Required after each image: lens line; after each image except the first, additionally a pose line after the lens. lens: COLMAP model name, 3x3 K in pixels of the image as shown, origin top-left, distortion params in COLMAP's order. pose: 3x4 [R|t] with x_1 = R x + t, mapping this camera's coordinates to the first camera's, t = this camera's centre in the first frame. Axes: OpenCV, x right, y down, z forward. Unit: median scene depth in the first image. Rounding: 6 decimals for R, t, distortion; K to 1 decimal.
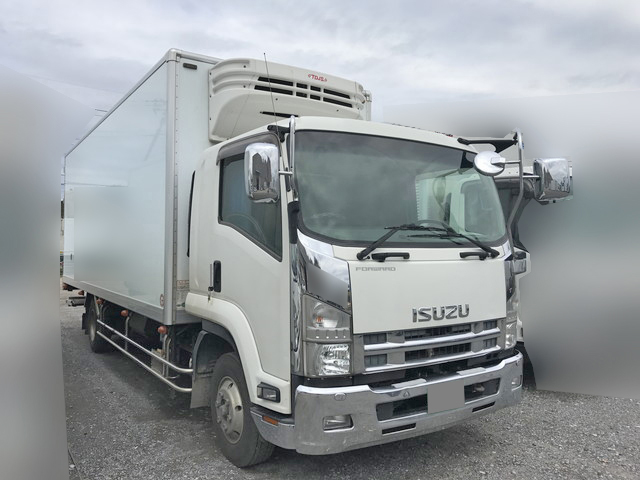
lens RADIAL K [[521.0, 0, 313.4], [0, 521.0, 243.5], [0, 0, 1]] dist [0.011899, -0.035065]
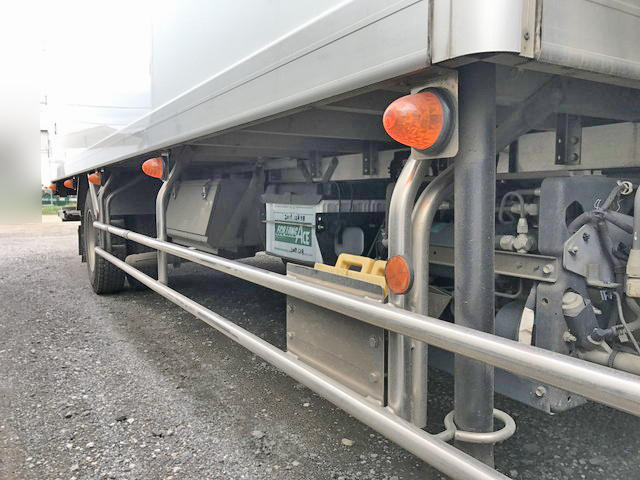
lens RADIAL K [[521.0, 0, 320.6], [0, 521.0, 239.9], [0, 0, 1]] dist [0.011899, -0.035065]
pose [[0.999292, -0.014219, -0.034829, -0.243500], [0.017582, 0.995008, 0.098231, 0.145065], [0.033258, -0.098774, 0.994554, 0.667458]]
